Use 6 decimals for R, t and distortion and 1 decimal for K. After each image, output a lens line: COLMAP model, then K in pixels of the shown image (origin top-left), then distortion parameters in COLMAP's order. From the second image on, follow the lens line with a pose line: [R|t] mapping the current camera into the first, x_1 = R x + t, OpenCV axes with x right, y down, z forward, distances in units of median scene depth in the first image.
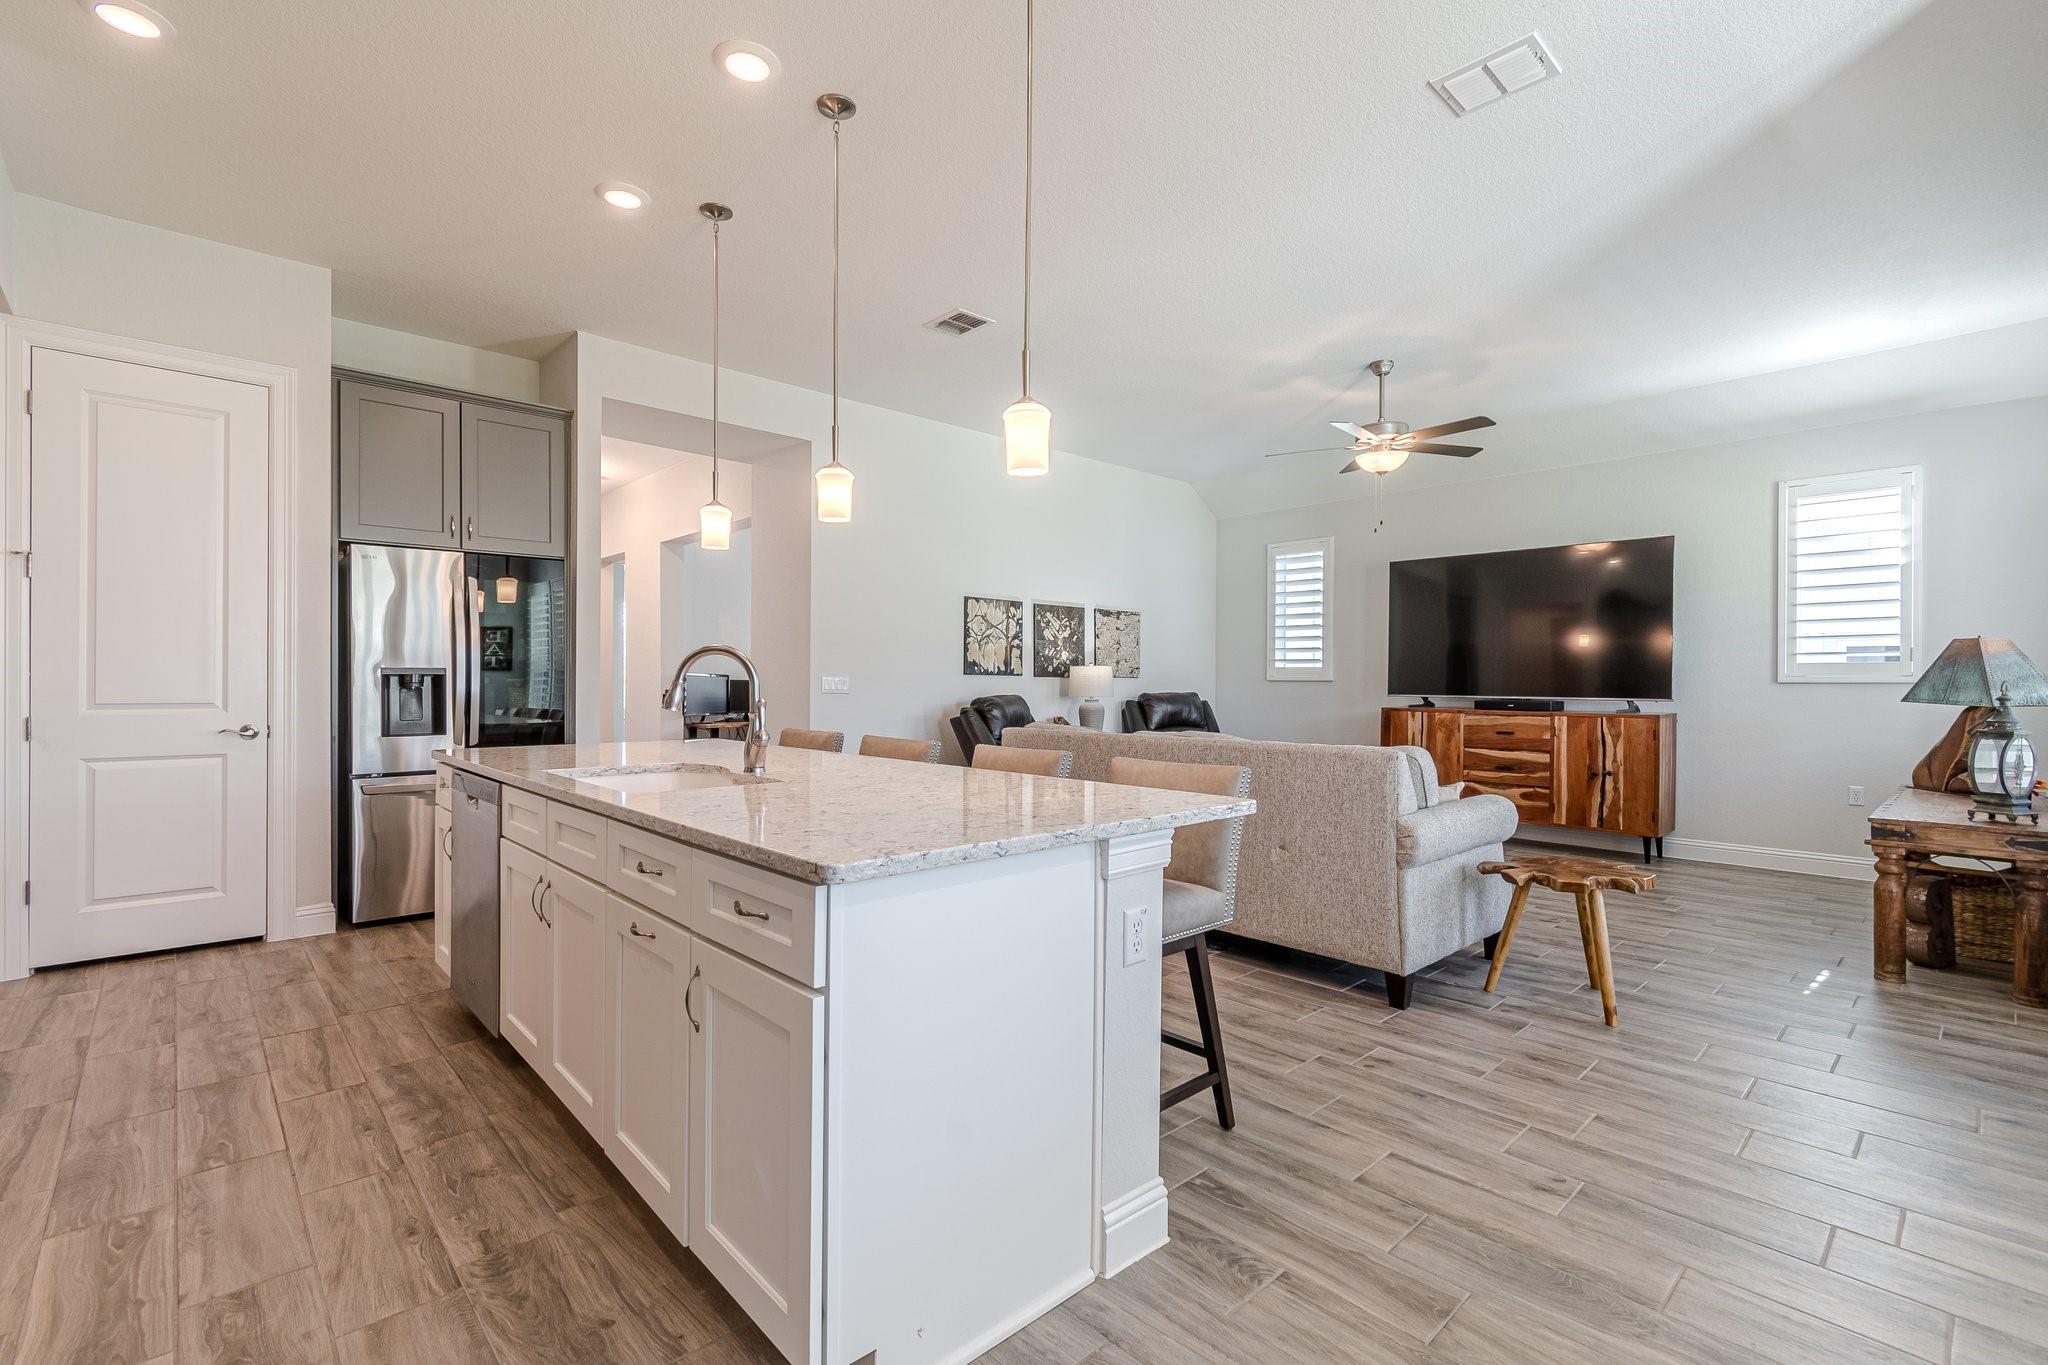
lens RADIAL K [[907.9, 0, 1018.0], [0, 907.9, 686.6], [0, 0, 1]] dist [0.003525, -0.002064]
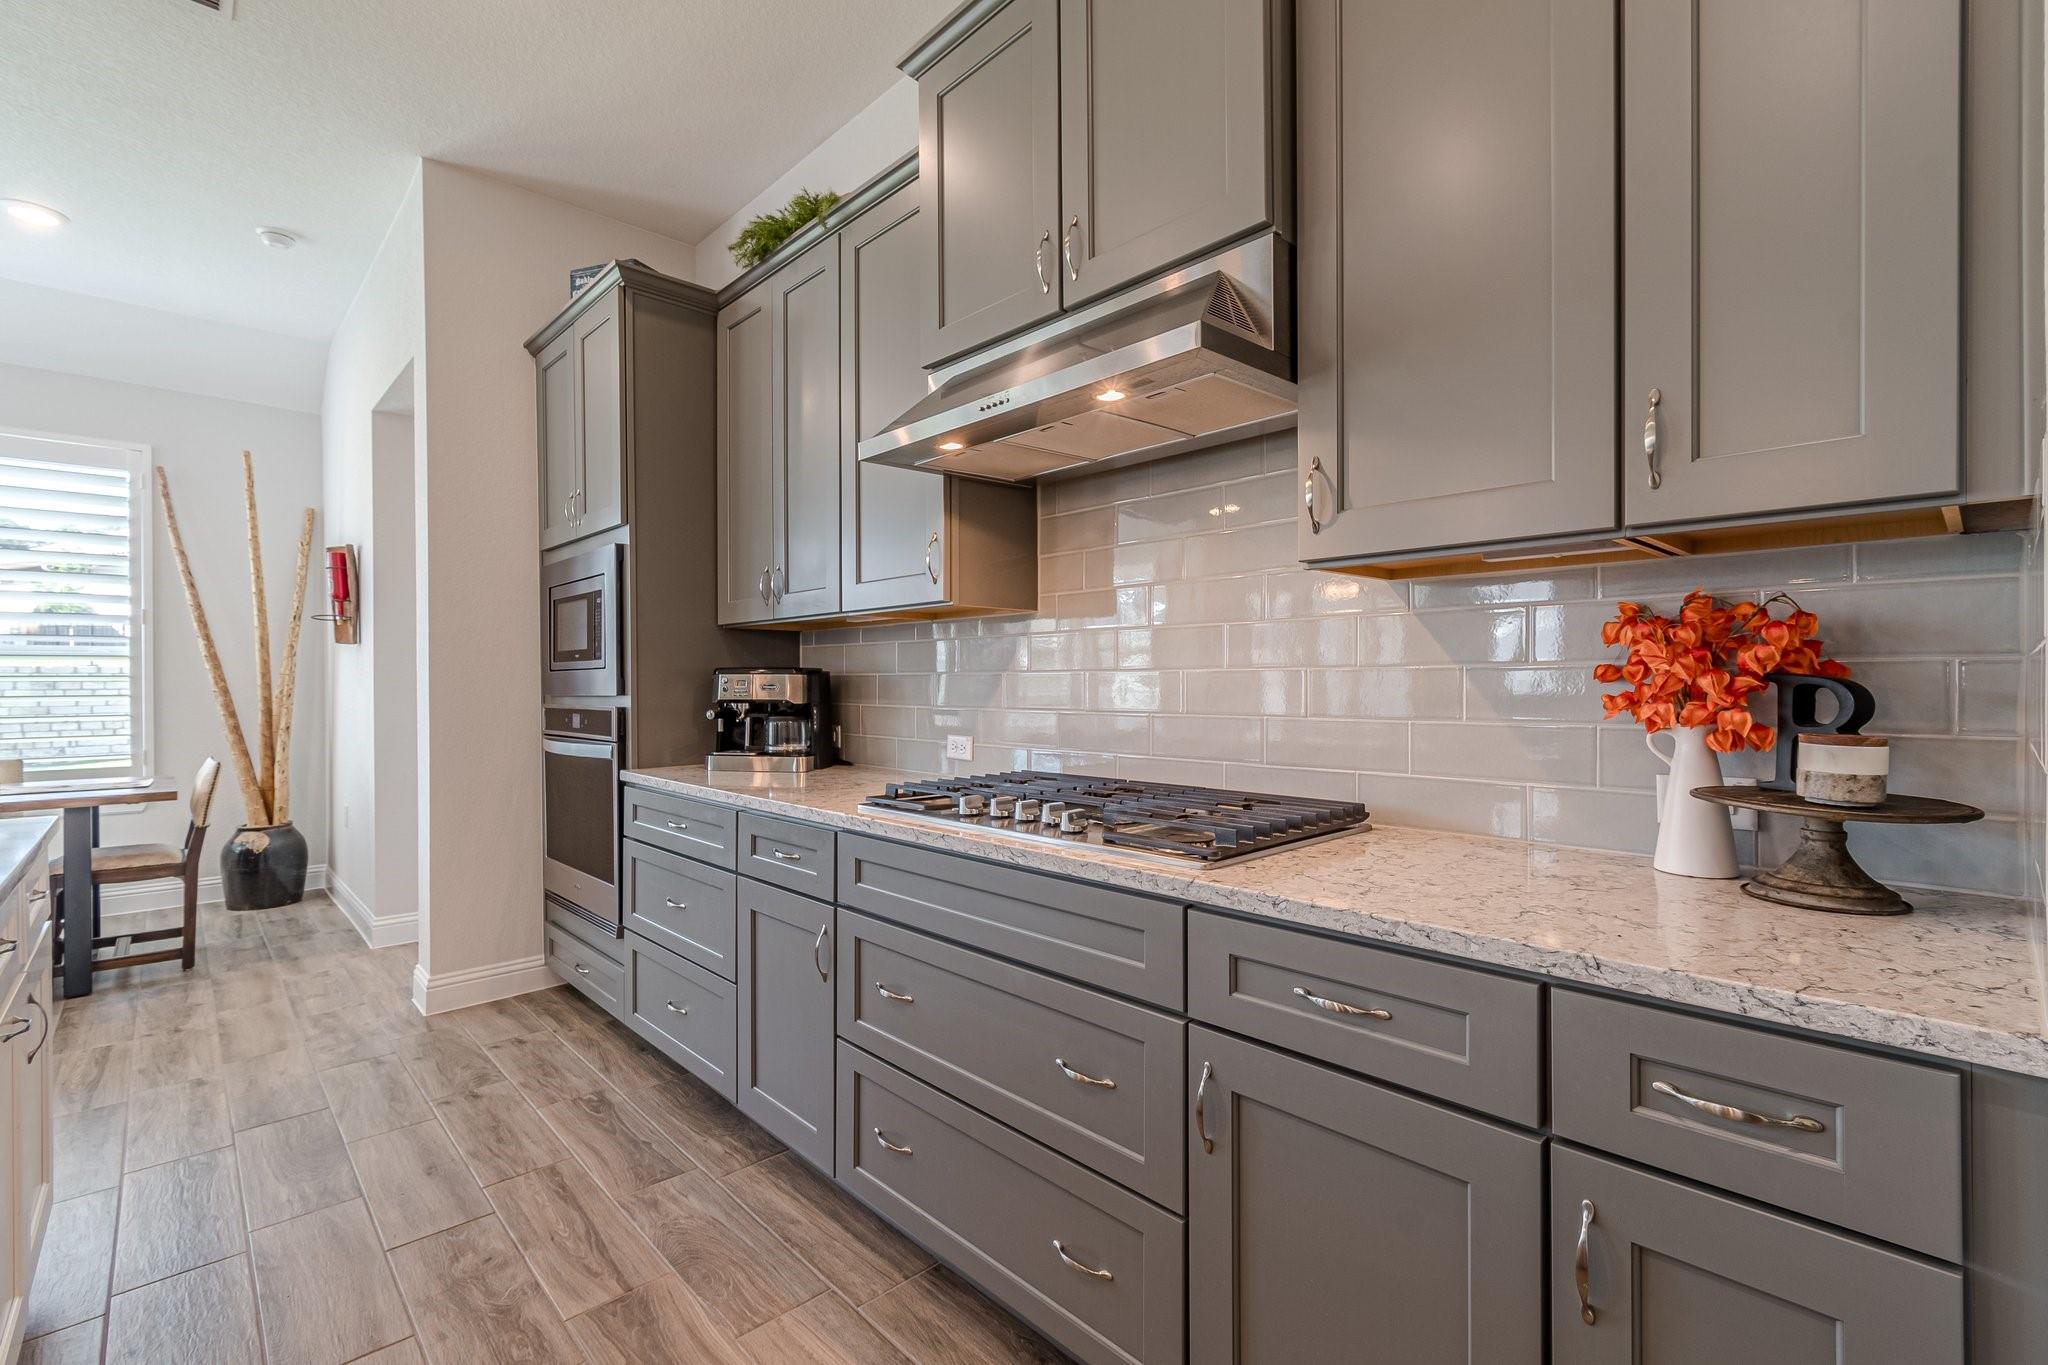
lens RADIAL K [[907.9, 0, 1026.4], [0, 907.9, 683.2], [0, 0, 1]] dist [0.003525, -0.002064]
pose [[-0.999935, 0.002068, -0.011251, -0.575070], [0.001981, 0.999968, 0.007713, -0.008985], [0.011266, 0.007690, -0.999907, 0.814254]]
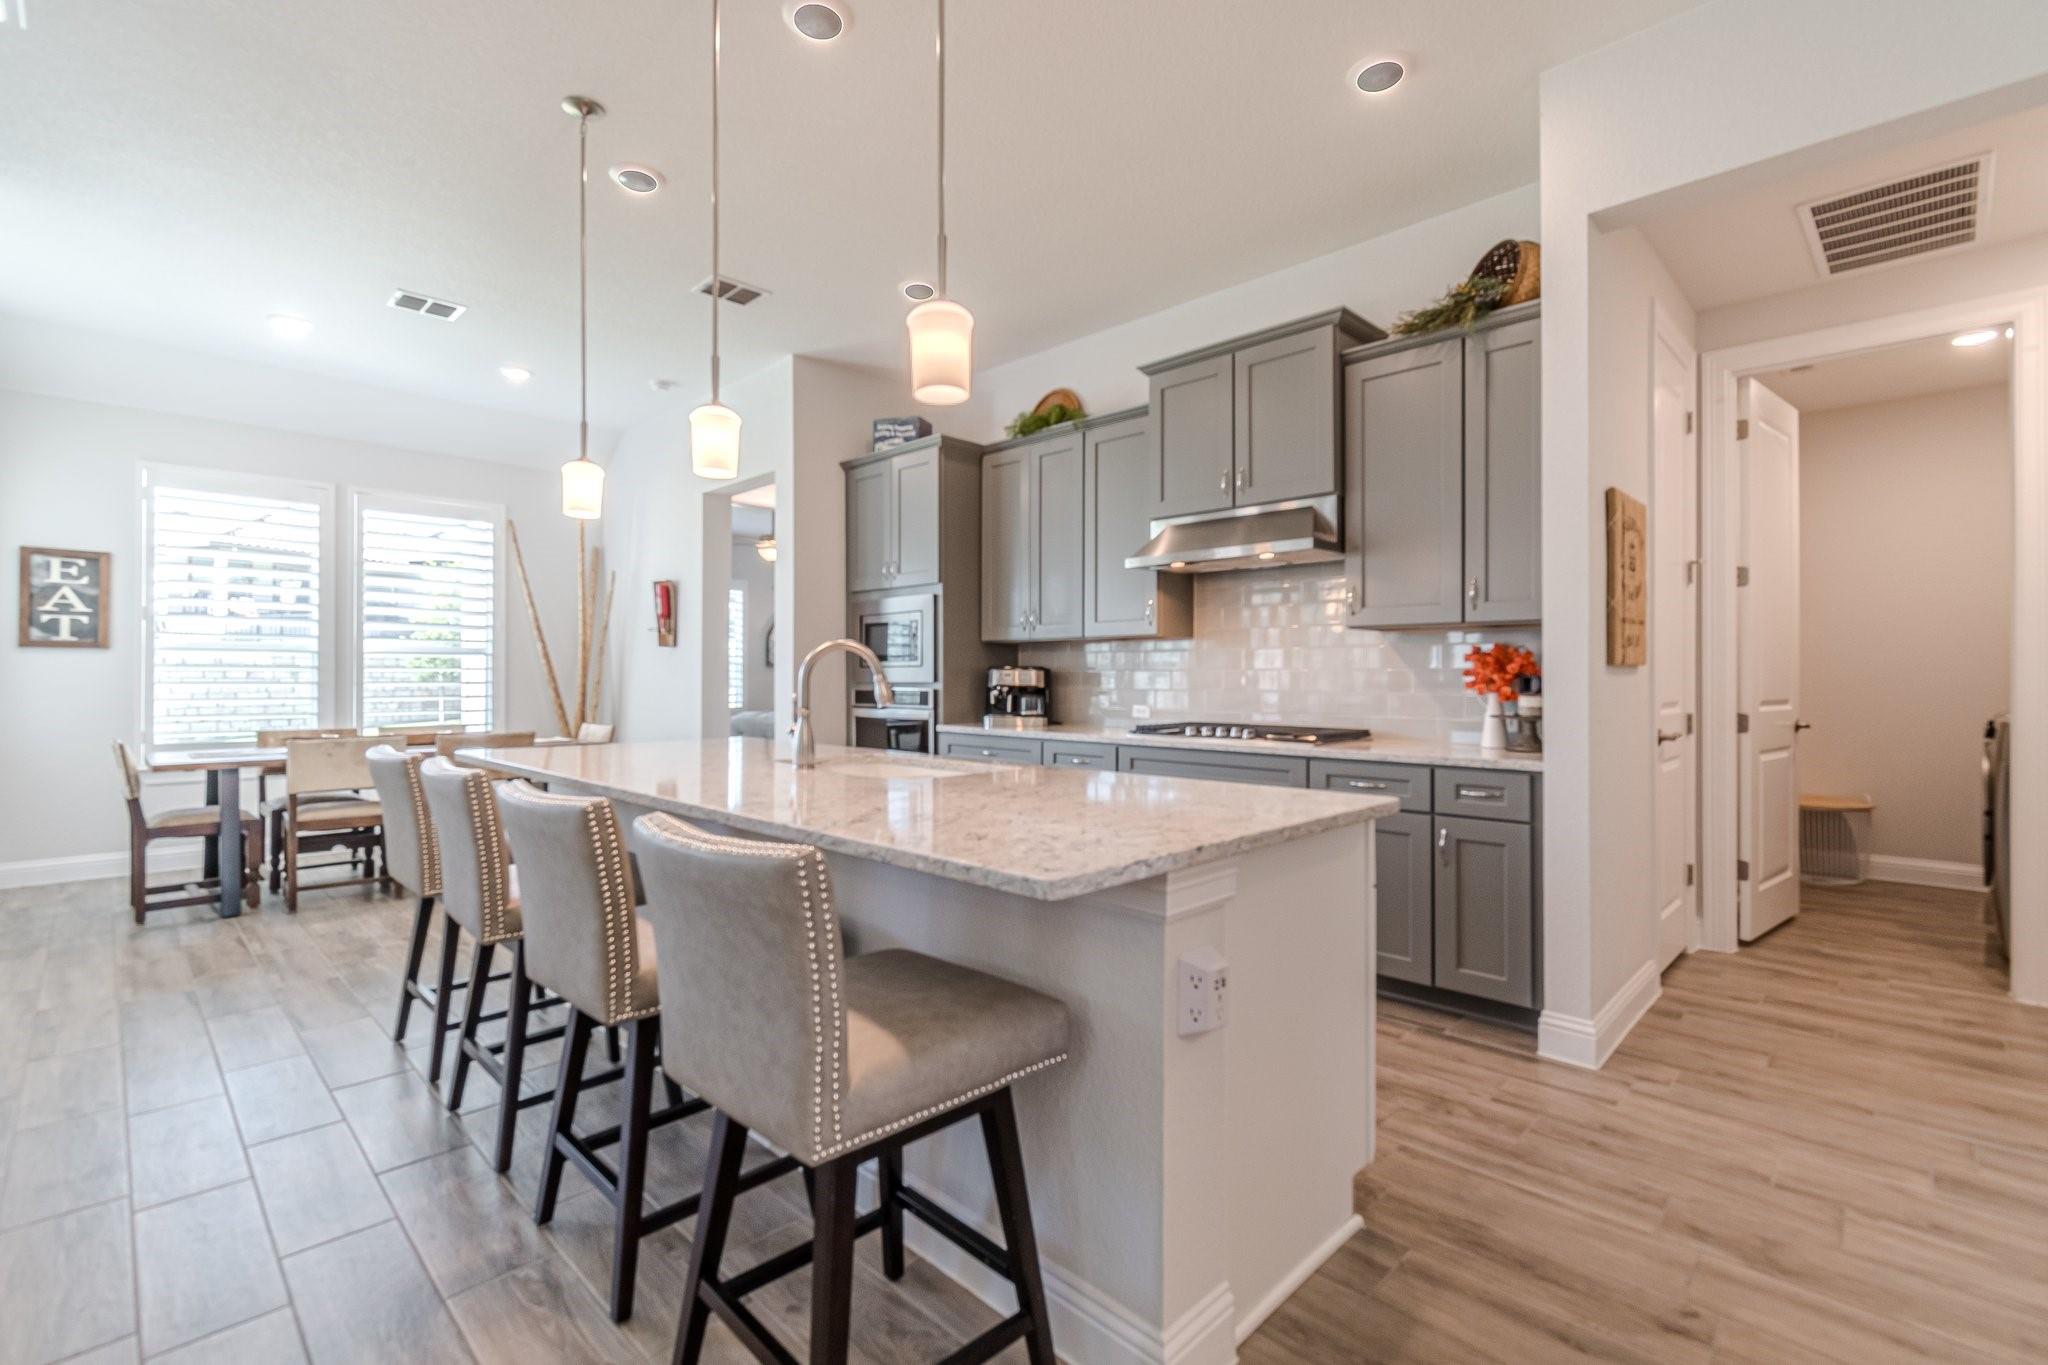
lens RADIAL K [[907.9, 0, 1023.4], [0, 907.9, 678.1], [0, 0, 1]] dist [0.003525, -0.002064]
pose [[-0.998908, -0.005617, -0.046388, -0.325558], [-0.005846, 0.999971, 0.004799, -0.006494], [0.046359, 0.005065, -0.998912, 1.340932]]
